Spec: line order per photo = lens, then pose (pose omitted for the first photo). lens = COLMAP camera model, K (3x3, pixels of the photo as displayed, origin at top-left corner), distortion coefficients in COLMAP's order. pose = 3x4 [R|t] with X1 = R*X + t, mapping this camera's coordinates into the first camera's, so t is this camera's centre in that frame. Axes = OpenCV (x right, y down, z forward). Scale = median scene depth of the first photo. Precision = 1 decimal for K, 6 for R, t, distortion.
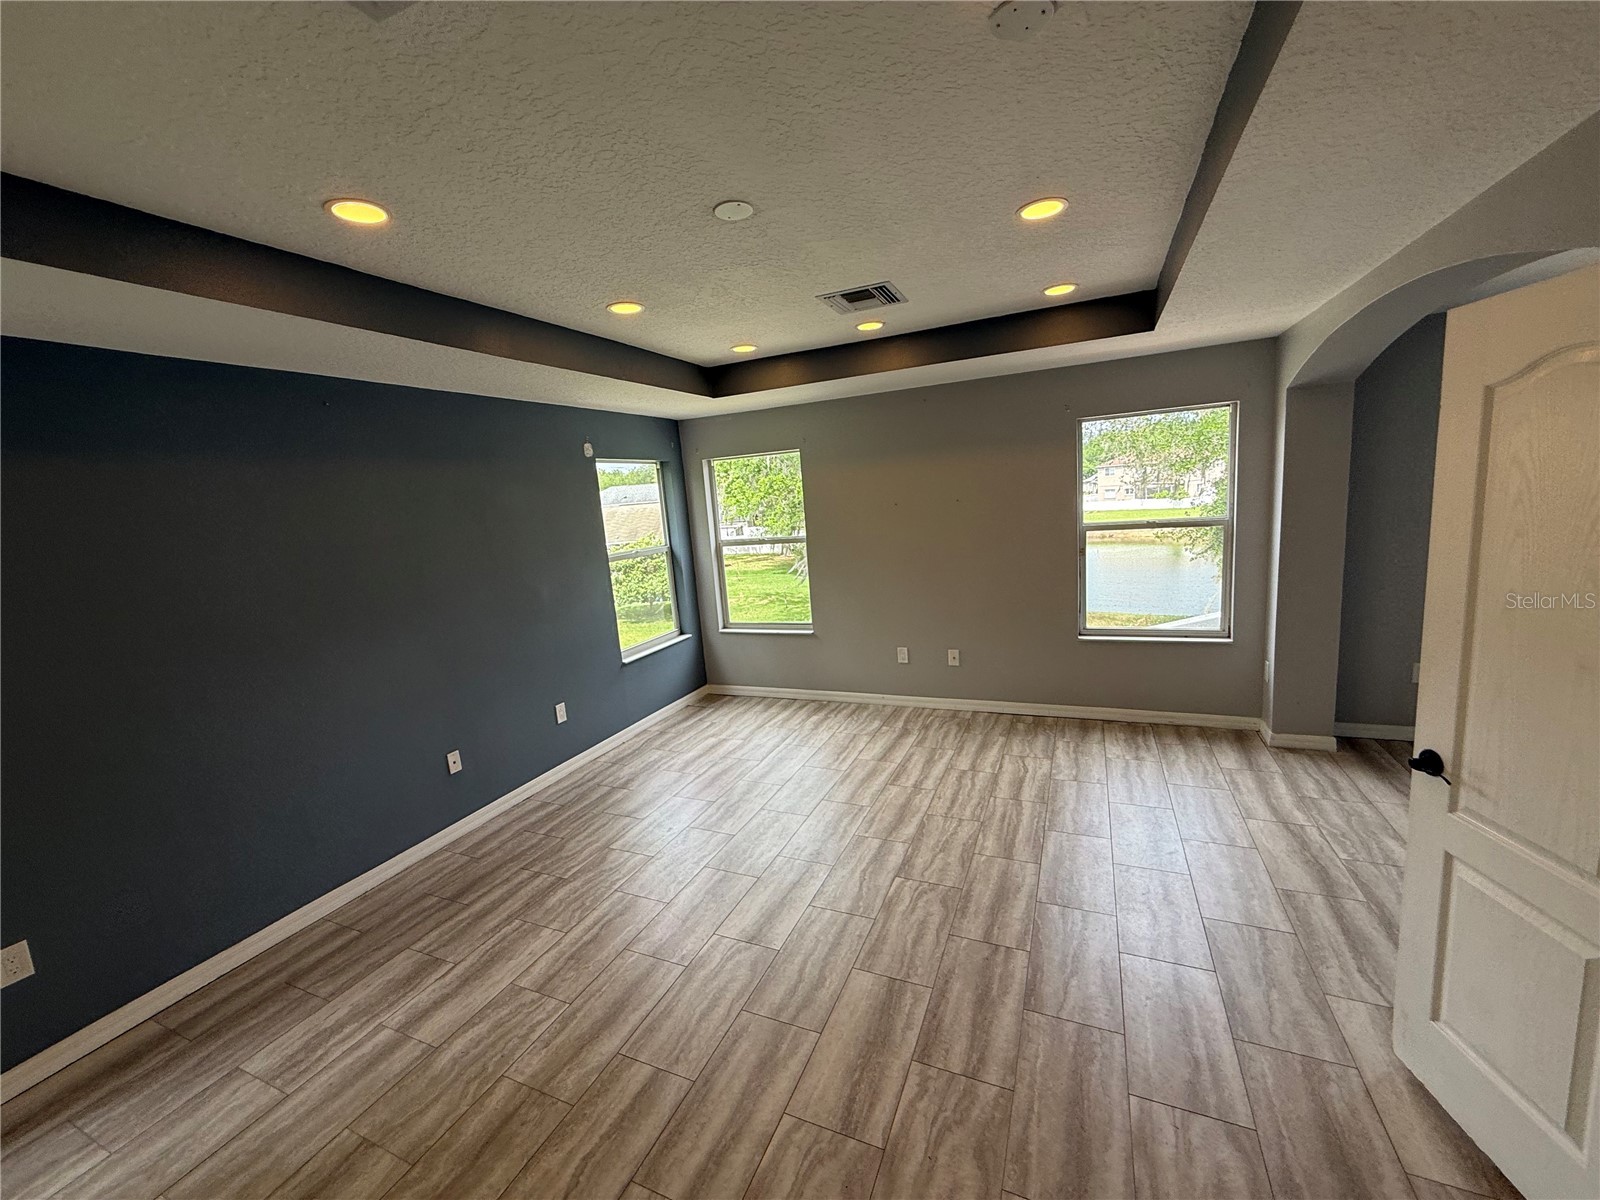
lens RADIAL K [[639.2, 0, 796.7], [0, 639.2, 596.5], [0, 0, 1]] dist [0.002691, 0.000145]
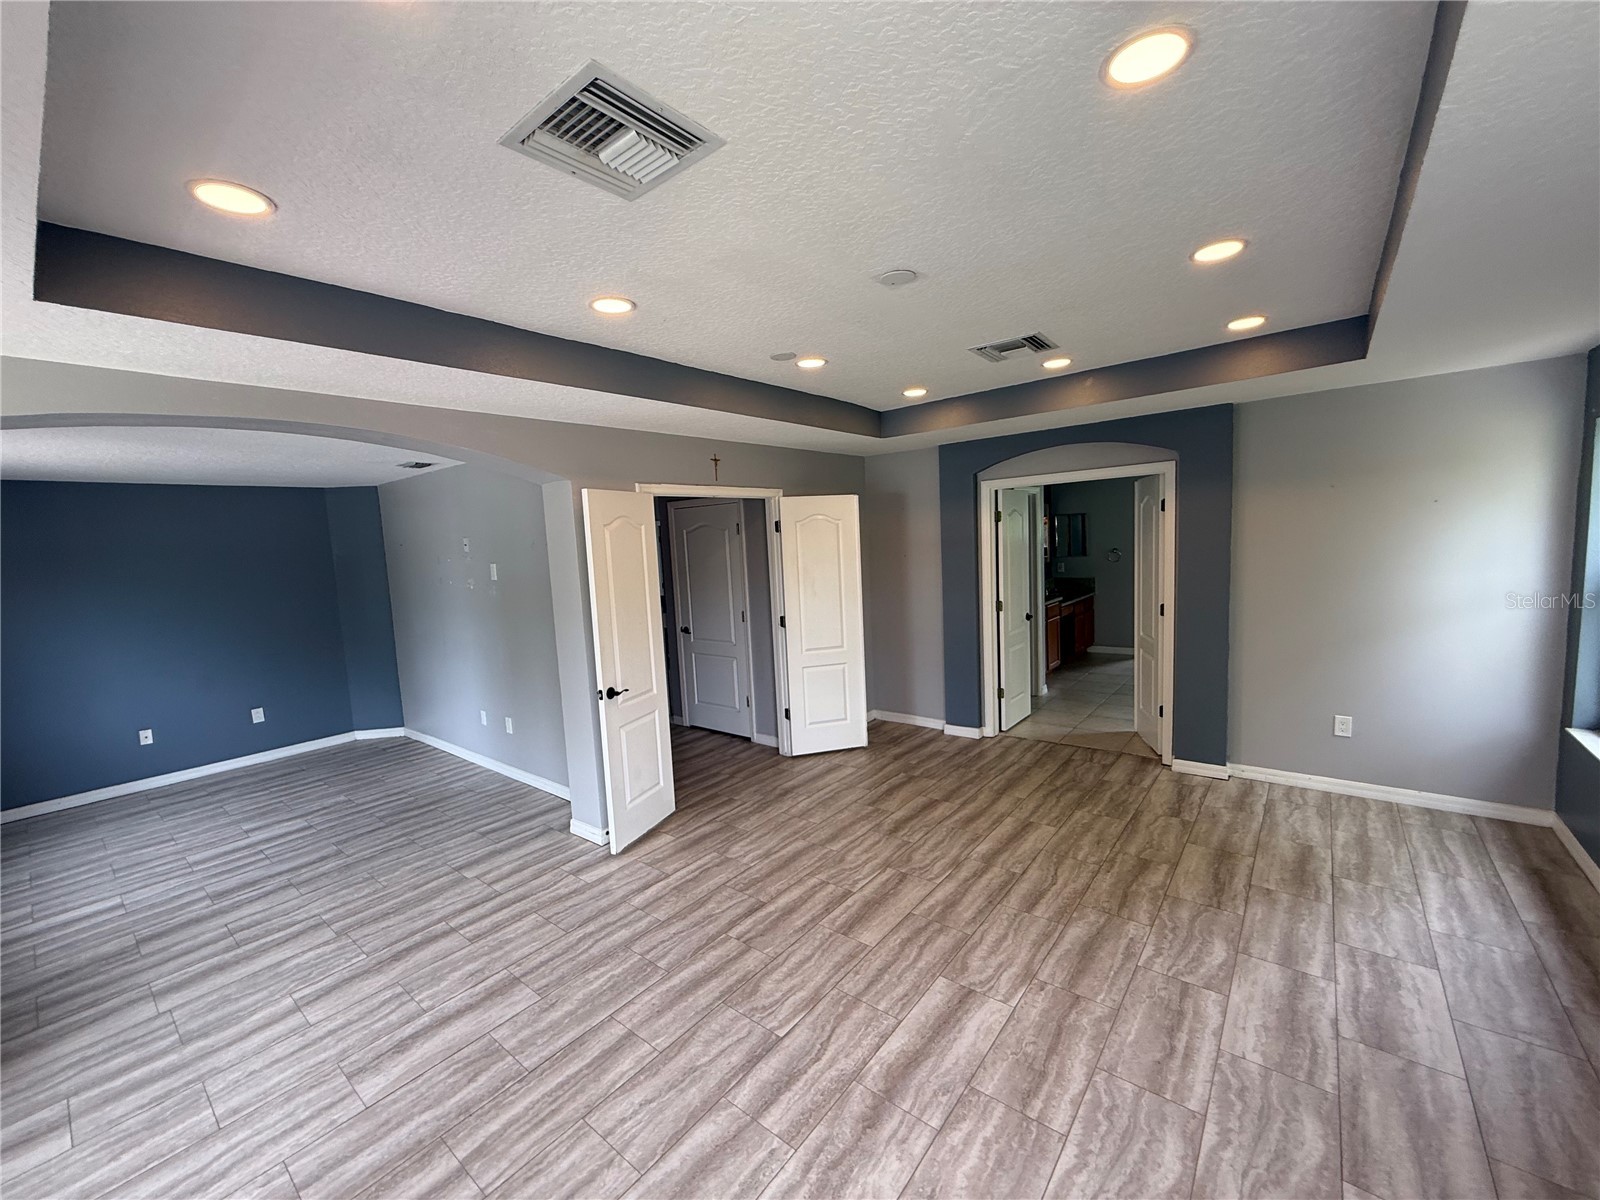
lens RADIAL K [[639.2, 0, 794.8], [0, 639.2, 595.0], [0, 0, 1]] dist [0.002691, 0.000145]
pose [[-0.956711, 0.102560, 0.272370, -0.142482], [0.165268, 0.961772, 0.218360, -0.275514], [-0.239563, 0.253922, -0.937088, 1.817380]]
